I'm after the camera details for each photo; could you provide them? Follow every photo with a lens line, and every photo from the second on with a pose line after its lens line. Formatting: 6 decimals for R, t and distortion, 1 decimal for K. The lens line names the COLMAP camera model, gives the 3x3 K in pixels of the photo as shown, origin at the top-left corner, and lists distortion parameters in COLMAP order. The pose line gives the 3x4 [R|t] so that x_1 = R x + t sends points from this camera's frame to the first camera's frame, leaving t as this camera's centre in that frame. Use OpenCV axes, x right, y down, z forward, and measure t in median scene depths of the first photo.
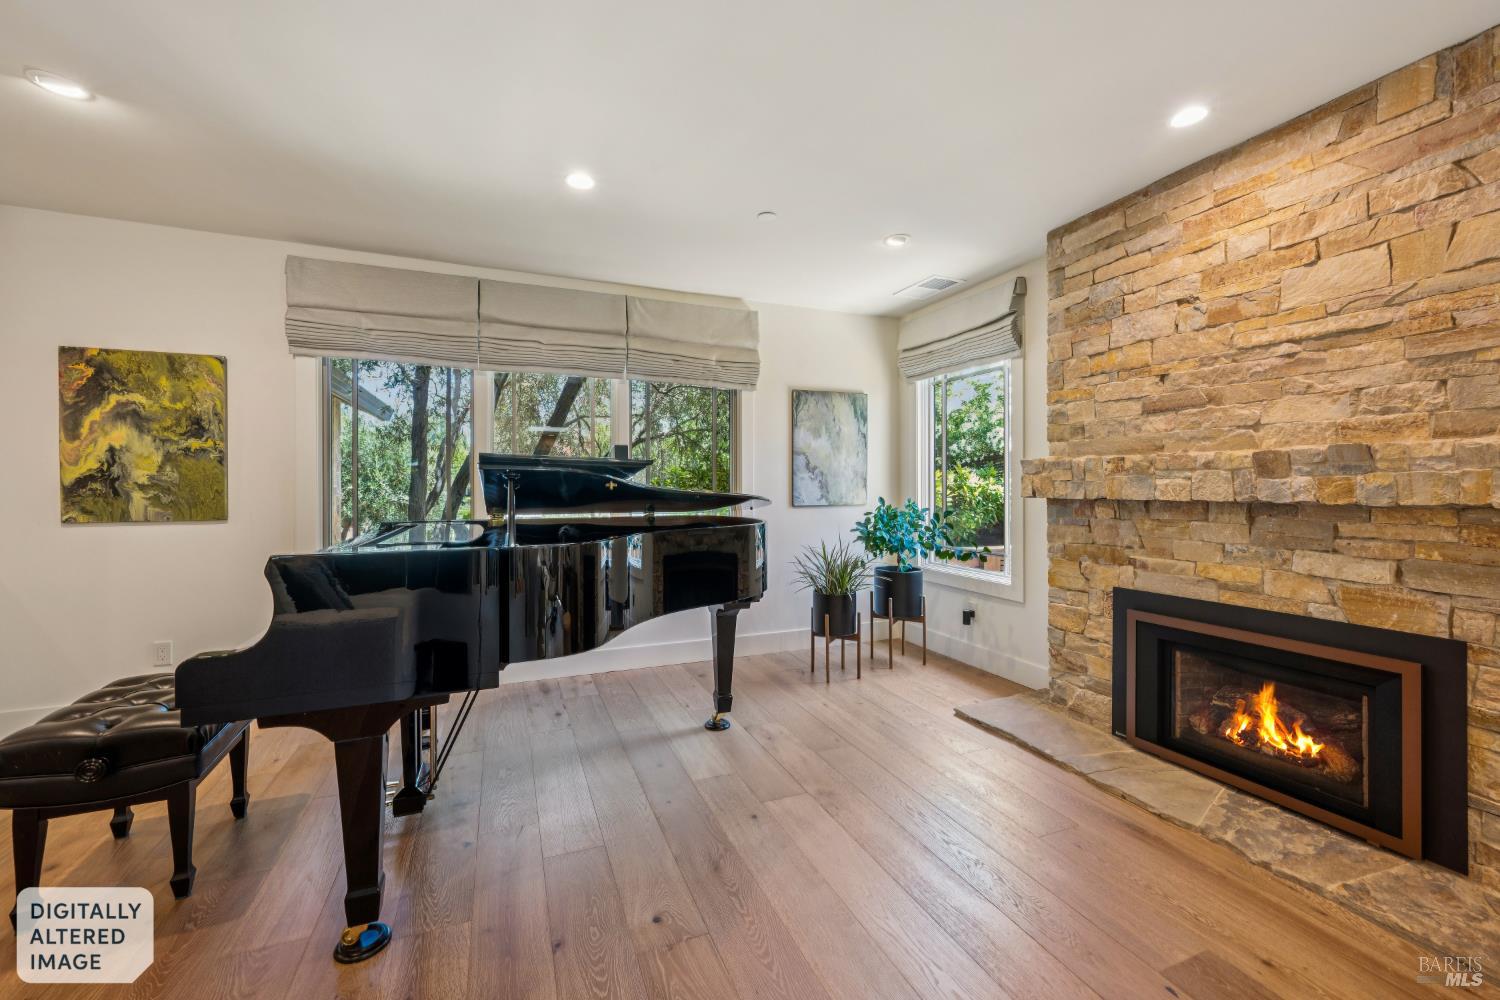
lens RADIAL K [[595.8, 0, 747.8], [0, 595.8, 486.5], [0, 0, 1]] dist [0.001224, 0.000099]
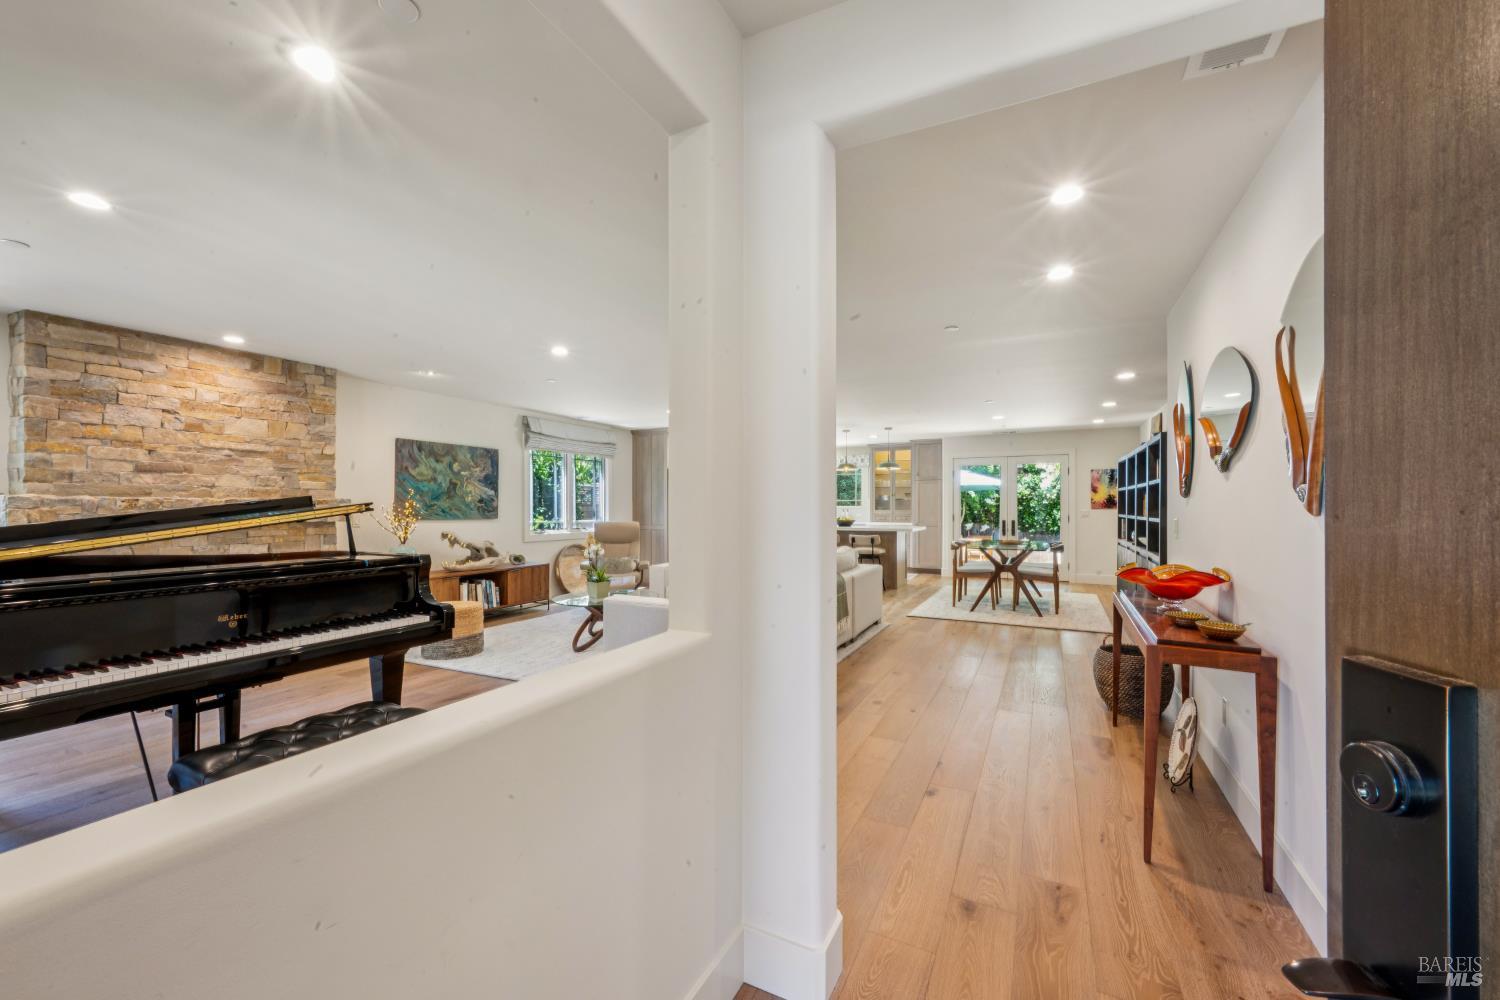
lens RADIAL K [[585.1, 0, 750.0], [0, 585.1, 500.0], [0, 0, 1]] dist [-0.000932, -0.000164]
pose [[-0.652113, 0.009398, 0.758064, -1.472709], [0.003923, 0.999952, -0.009023, -0.023156], [-0.758112, -0.002910, -0.652118, 0.712944]]
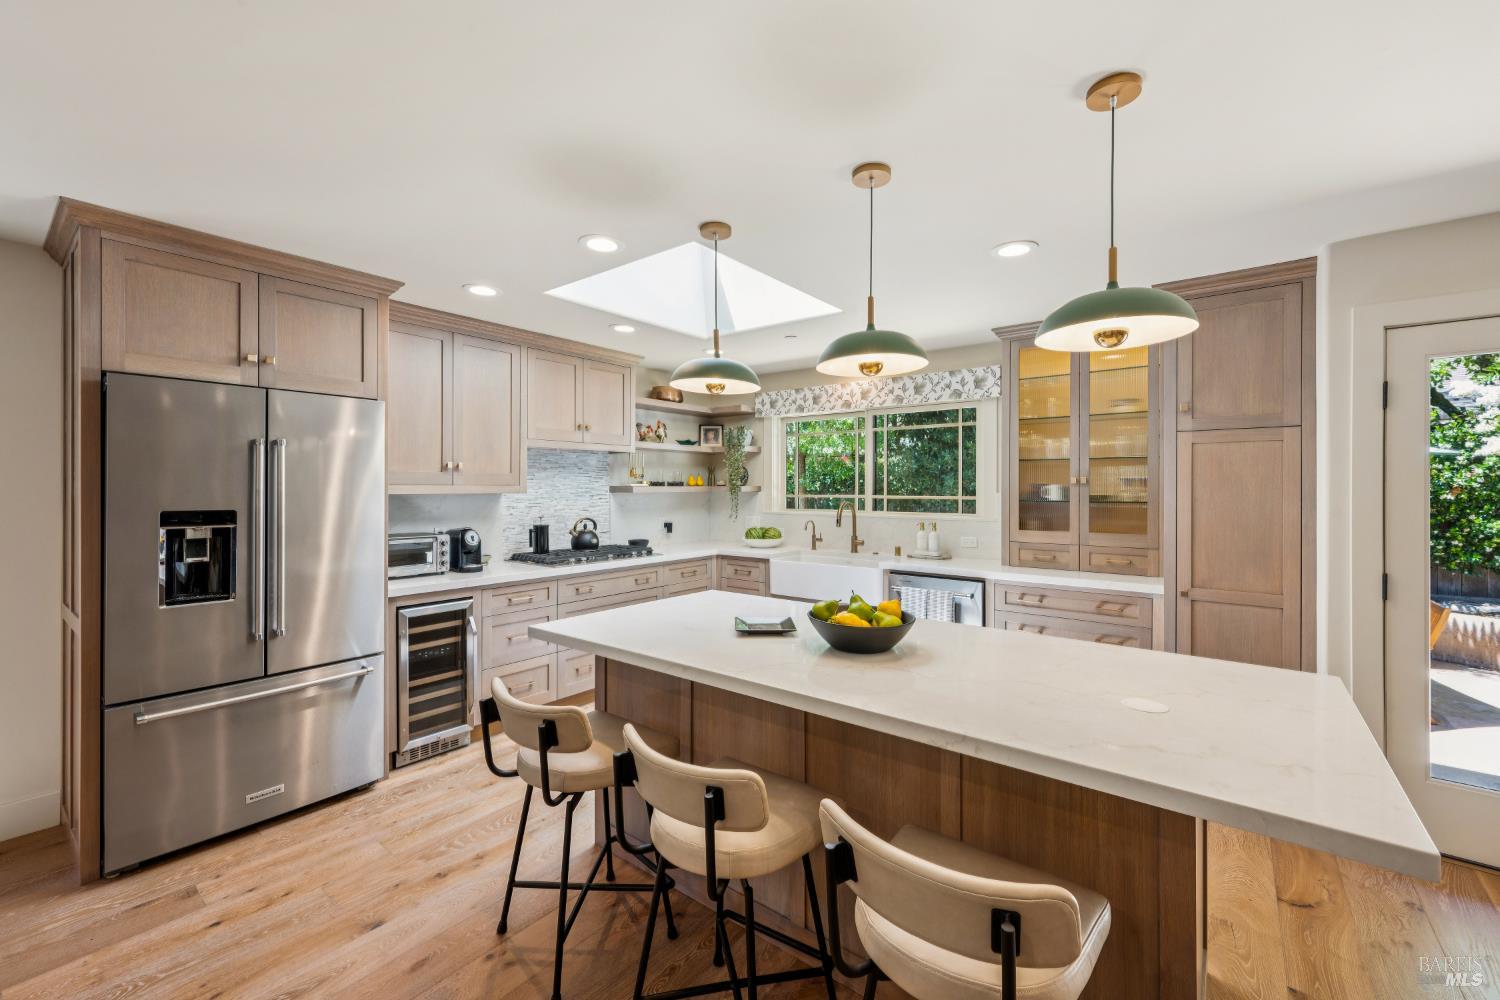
lens RADIAL K [[610.8, 0, 748.0], [0, 610.8, 488.3], [0, 0, 1]] dist [-0.001135, -0.000048]
pose [[-0.489541, 0.000130, 0.871980, 0.157252], [0.002469, 0.999996, 0.001237, -0.084781], [-0.871977, 0.002758, -0.489540, -1.414551]]
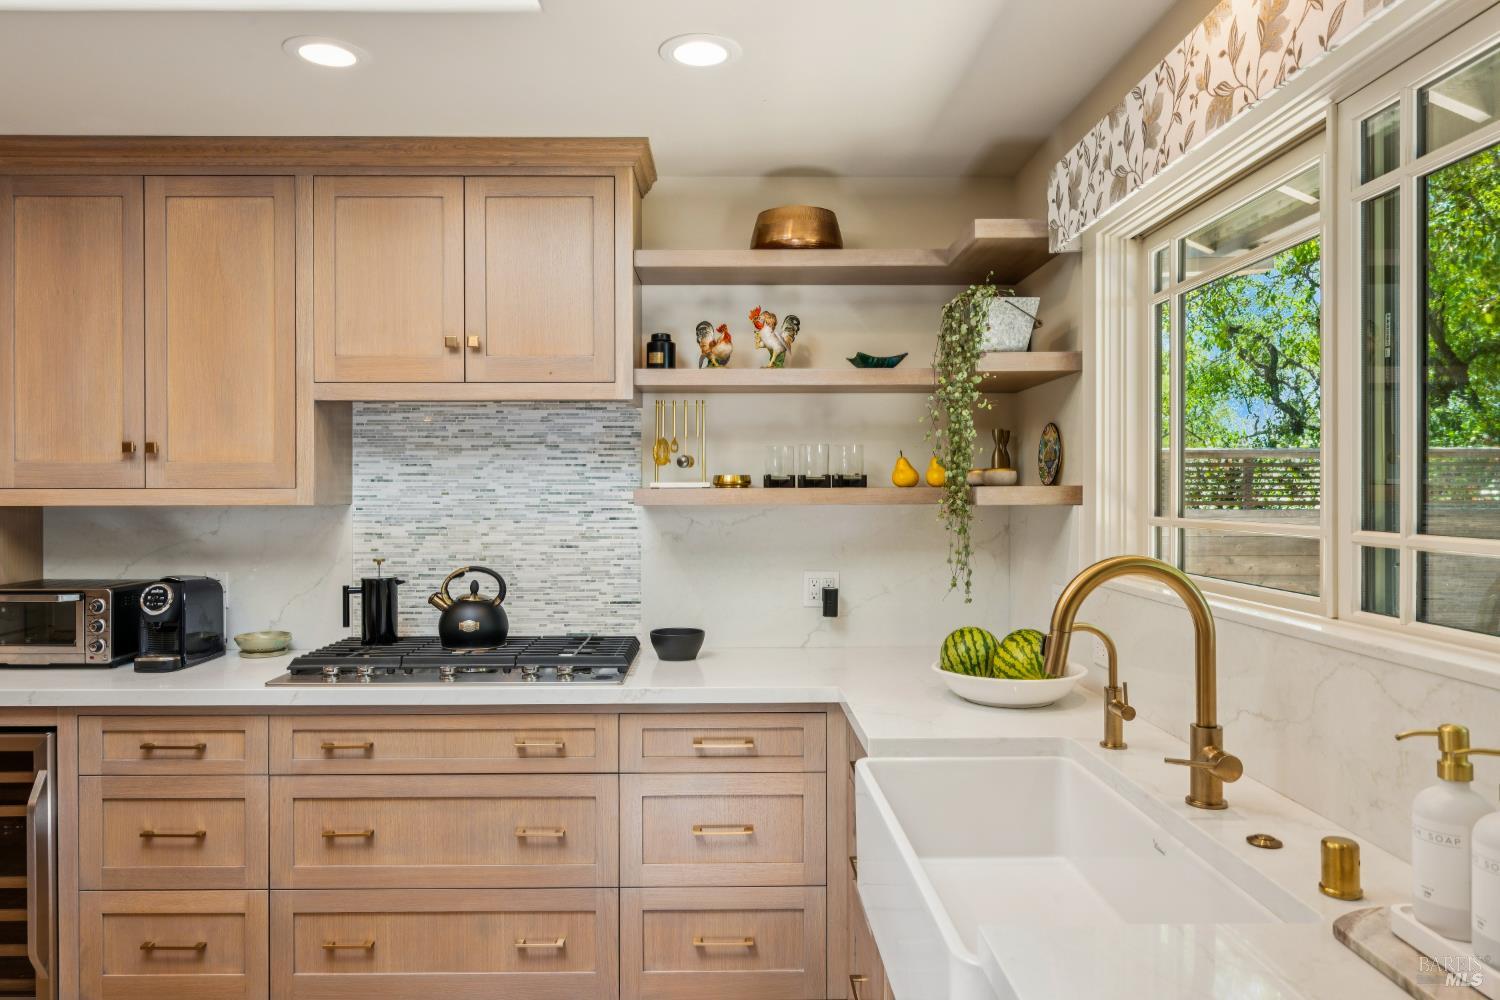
lens RADIAL K [[1010.8, 0, 745.4], [0, 1010.8, 494.5], [0, 0, 1]] dist [-0.000014, -0.001878]
pose [[0.373655, -0.003652, 0.927561, 0.855851], [0.003685, 0.999990, 0.002453, -0.085150], [-0.927560, 0.002502, 0.373665, -2.474361]]
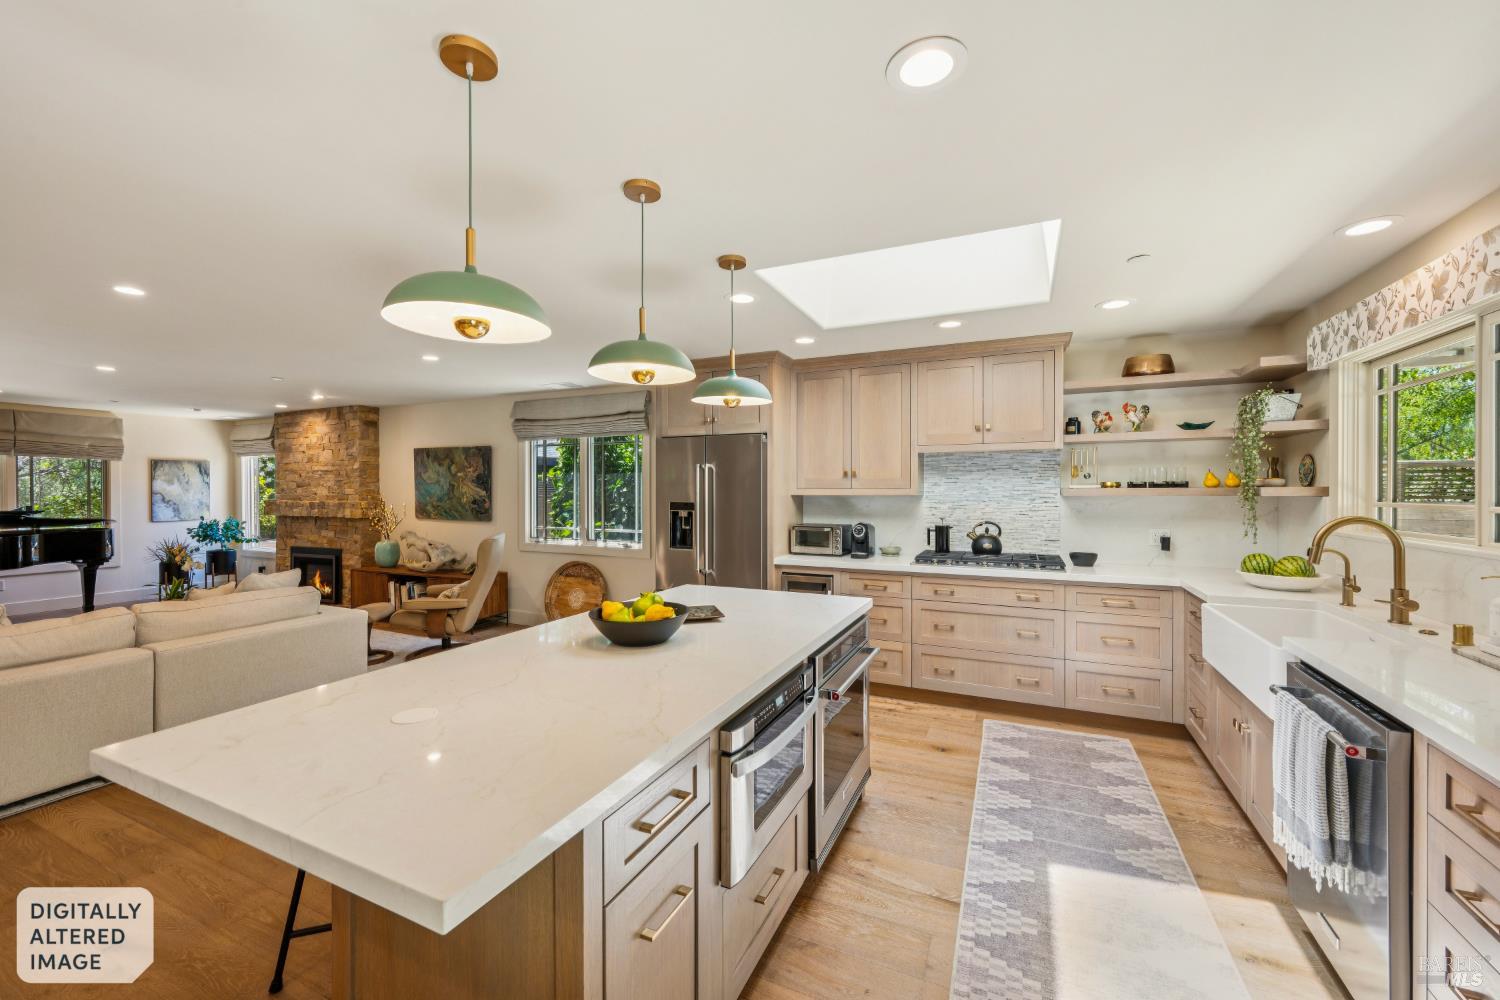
lens RADIAL K [[595.3, 0, 747.3], [0, 595.3, 493.5], [0, 0, 1]] dist [0.000615, 0.000473]
pose [[0.739982, -0.004959, 0.672608, 0.305147], [0.003470, 0.999988, 0.003555, -0.084502], [-0.672617, -0.000297, 0.739990, -2.505773]]
